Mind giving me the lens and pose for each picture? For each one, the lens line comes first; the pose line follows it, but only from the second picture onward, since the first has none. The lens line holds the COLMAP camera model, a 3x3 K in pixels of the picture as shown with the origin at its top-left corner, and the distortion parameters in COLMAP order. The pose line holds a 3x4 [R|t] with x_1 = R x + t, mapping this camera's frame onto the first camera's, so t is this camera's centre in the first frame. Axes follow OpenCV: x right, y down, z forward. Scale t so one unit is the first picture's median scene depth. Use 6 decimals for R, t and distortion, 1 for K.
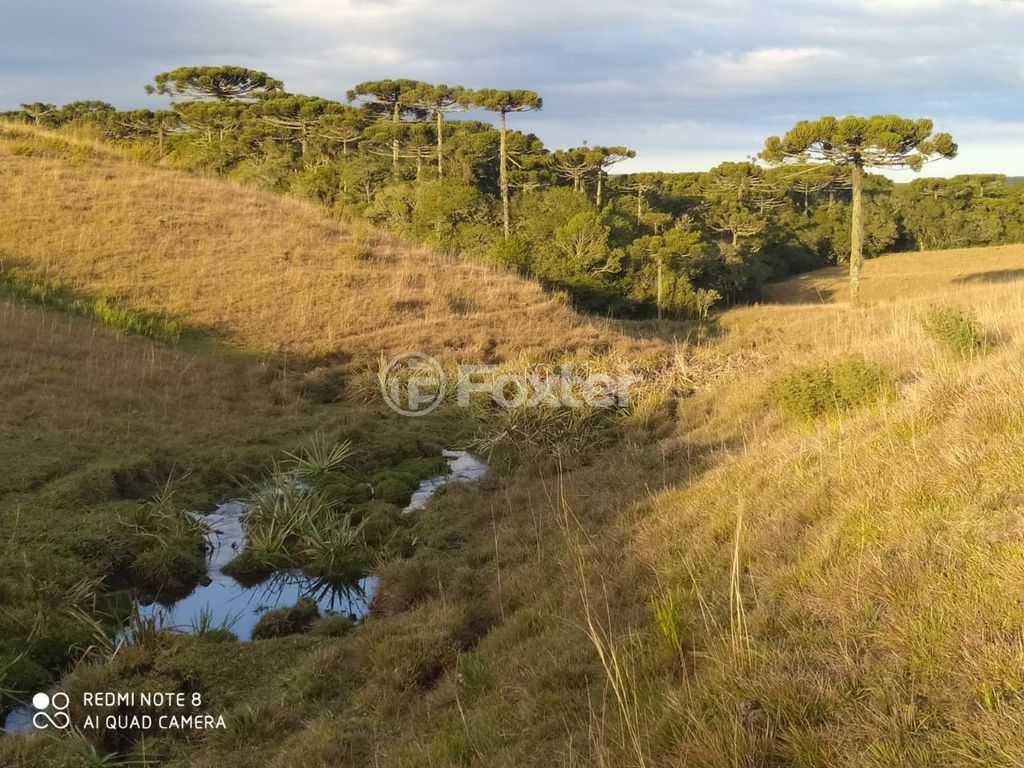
lens RADIAL K [[1502.5, 0, 512.0], [0, 1502.5, 384.0], [0, 0, 1]] dist [0.089992, -0.042803]
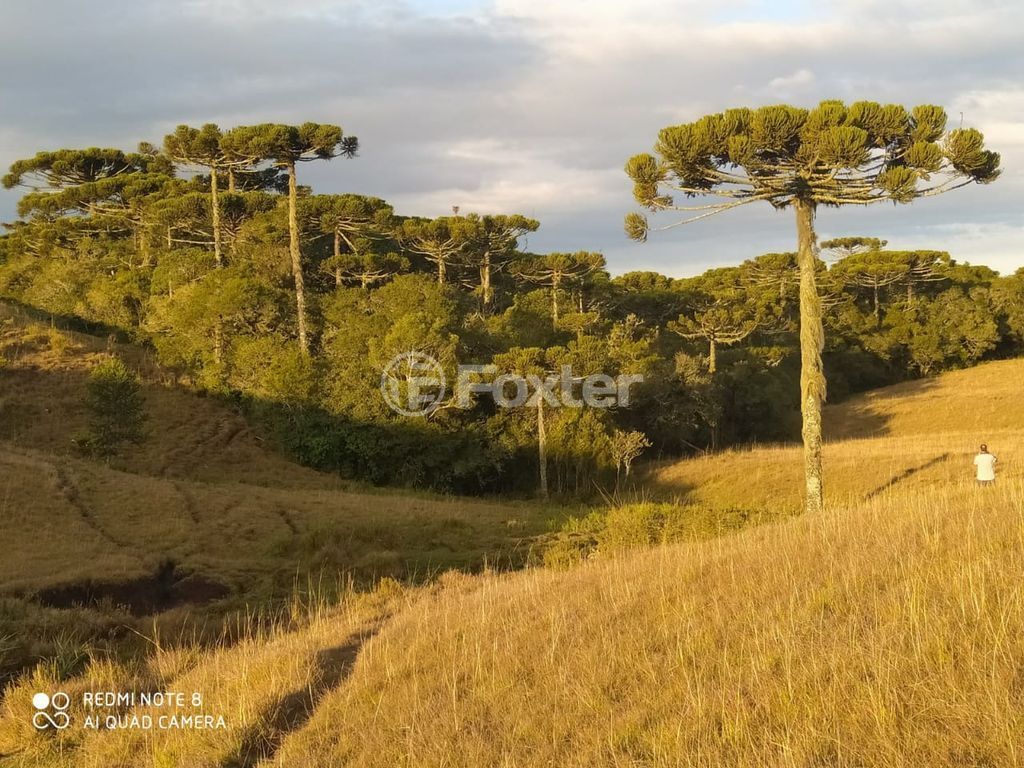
lens RADIAL K [[1502.5, 0, 512.0], [0, 1502.5, 384.0], [0, 0, 1]] dist [0.089992, -0.042803]
pose [[0.995814, -0.028553, -0.086834, 0.077652], [0.021716, 0.996662, -0.078692, -0.019751], [0.088791, 0.076476, 0.993110, 0.217742]]
